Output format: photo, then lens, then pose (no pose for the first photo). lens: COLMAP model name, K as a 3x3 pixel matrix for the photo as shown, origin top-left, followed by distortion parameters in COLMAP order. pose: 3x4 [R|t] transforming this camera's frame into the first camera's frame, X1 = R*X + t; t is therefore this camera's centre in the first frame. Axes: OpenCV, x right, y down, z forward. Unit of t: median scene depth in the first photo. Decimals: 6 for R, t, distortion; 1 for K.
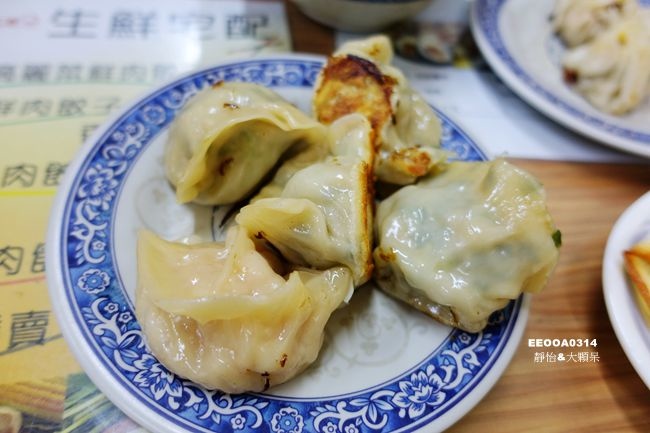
lens RADIAL K [[464.8, 0, 325.0], [0, 464.8, 216.5], [0, 0, 1]] dist [-0.004298, 0.004229]
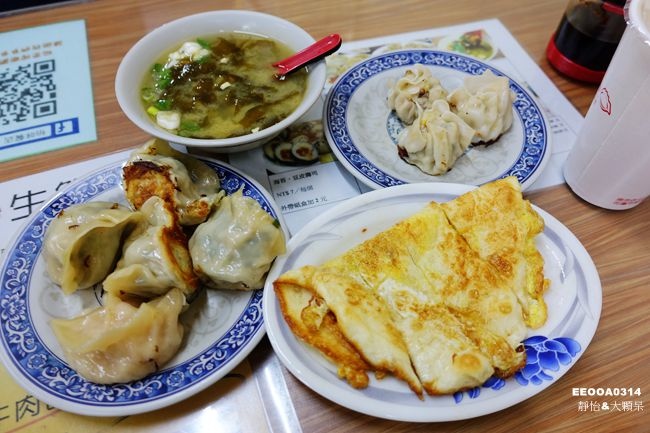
lens RADIAL K [[464.8, 0, 325.0], [0, 464.8, 216.5], [0, 0, 1]] dist [-0.004298, 0.004229]
pose [[0.894843, -0.413930, 0.167088, 0.369628], [0.411703, 0.909977, 0.049418, 0.010527], [-0.172502, 0.024569, 0.984703, -0.845442]]
